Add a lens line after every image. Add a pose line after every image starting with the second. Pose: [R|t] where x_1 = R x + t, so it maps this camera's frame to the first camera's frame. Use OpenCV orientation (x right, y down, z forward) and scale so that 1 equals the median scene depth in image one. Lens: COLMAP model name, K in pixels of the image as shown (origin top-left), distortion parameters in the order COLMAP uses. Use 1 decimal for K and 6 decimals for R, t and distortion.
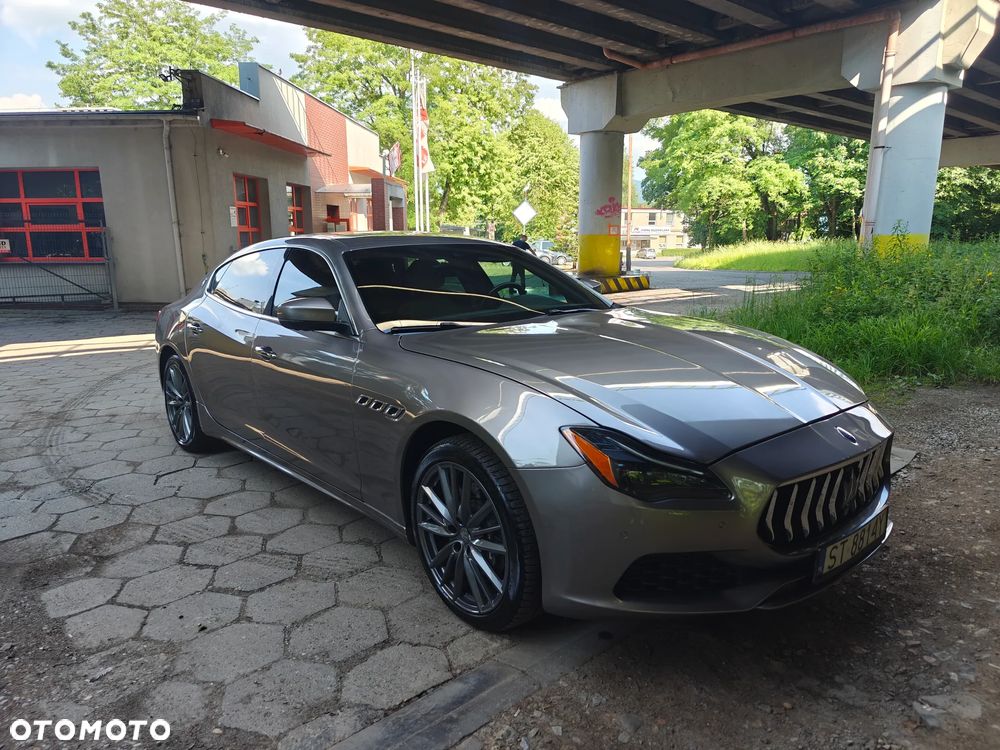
lens RADIAL K [[689.4, 0, 502.4], [0, 689.4, 378.8], [0, 0, 1]] dist [0.051017, -0.056169]
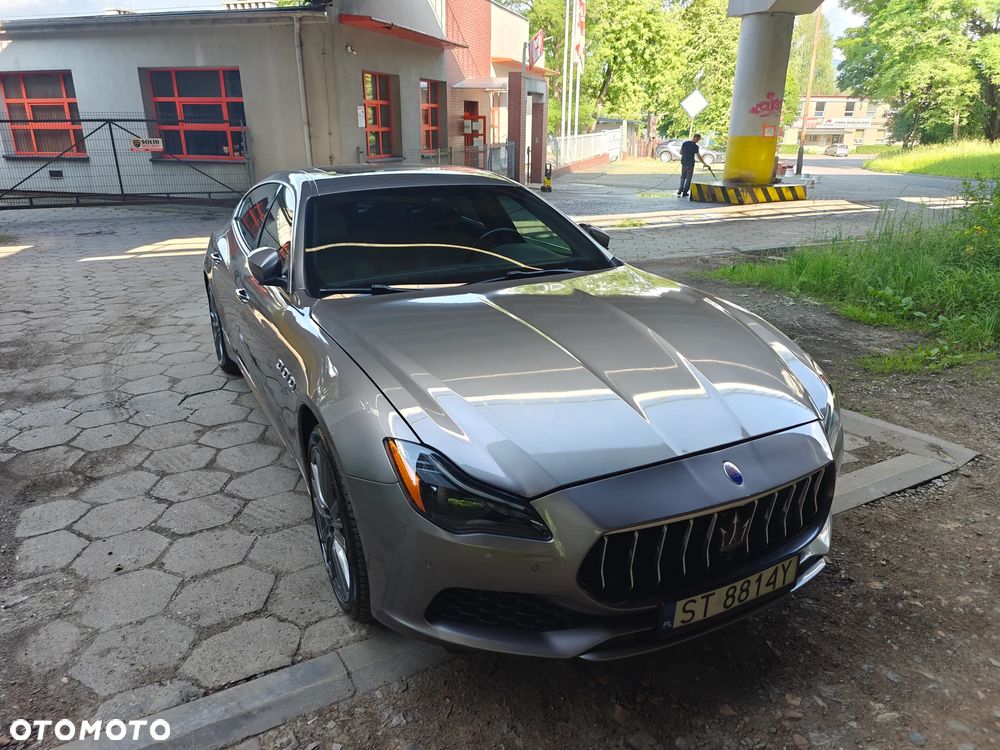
lens RADIAL K [[691.7, 0, 501.3], [0, 691.7, 379.3], [0, 0, 1]] dist [0.049063, -0.051206]
pose [[0.972115, 0.088616, -0.217117, 0.064514], [-0.056058, 0.986824, 0.151774, -0.023554], [0.227706, -0.135371, 0.964274, 0.023120]]
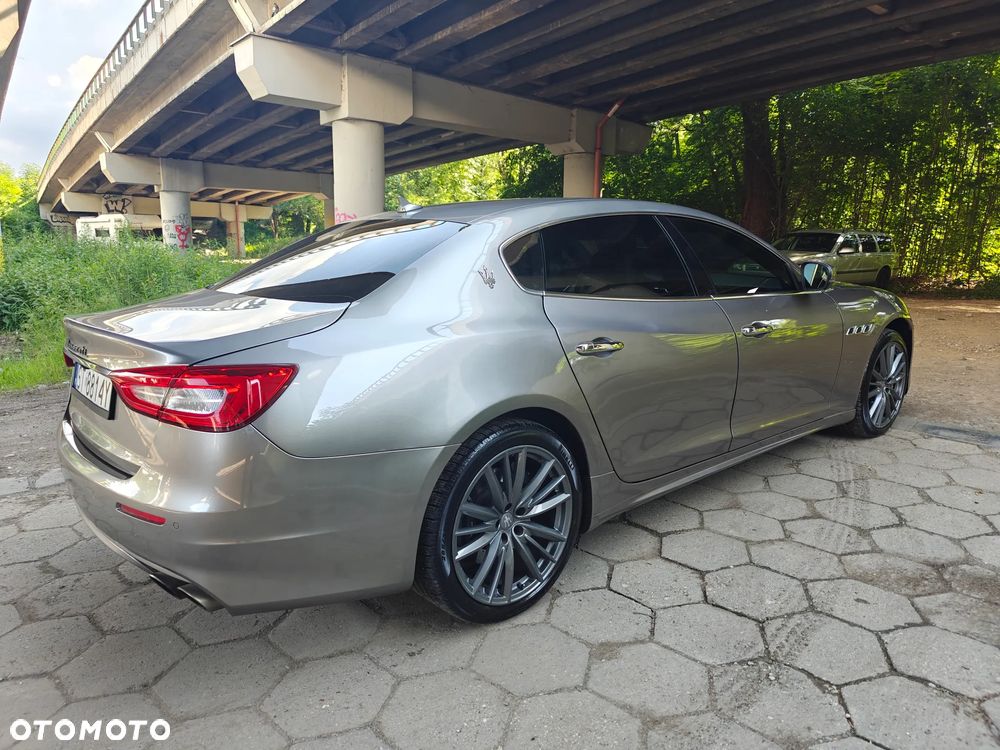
lens RADIAL K [[689.4, 0, 502.4], [0, 689.4, 378.8], [0, 0, 1]] dist [0.051017, -0.056169]
pose [[-0.001478, -0.177691, 0.984085, -0.312936], [0.200465, 0.964057, 0.174376, -0.050582], [-0.979700, 0.197533, 0.034196, 0.329469]]
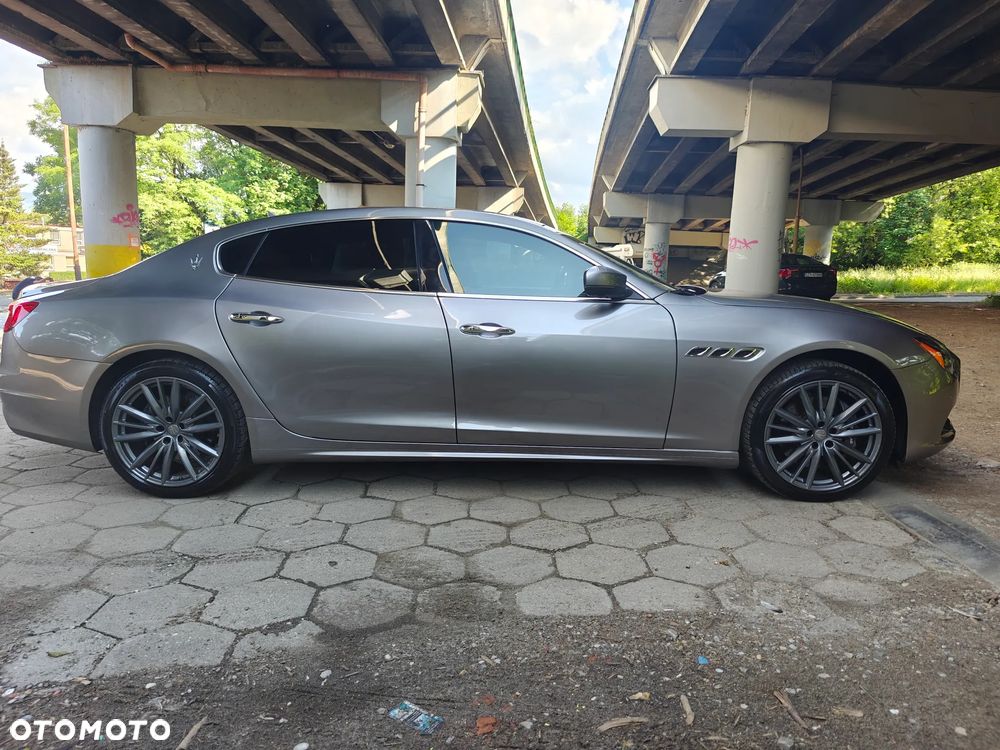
lens RADIAL K [[695.3, 0, 503.9], [0, 695.3, 376.8], [0, 0, 1]] dist [0.044446, -0.044928]
pose [[0.670260, -0.087164, 0.736990, -0.255652], [0.119840, 0.992757, 0.008424, 0.005076], [-0.732386, 0.082674, 0.675852, 0.091349]]
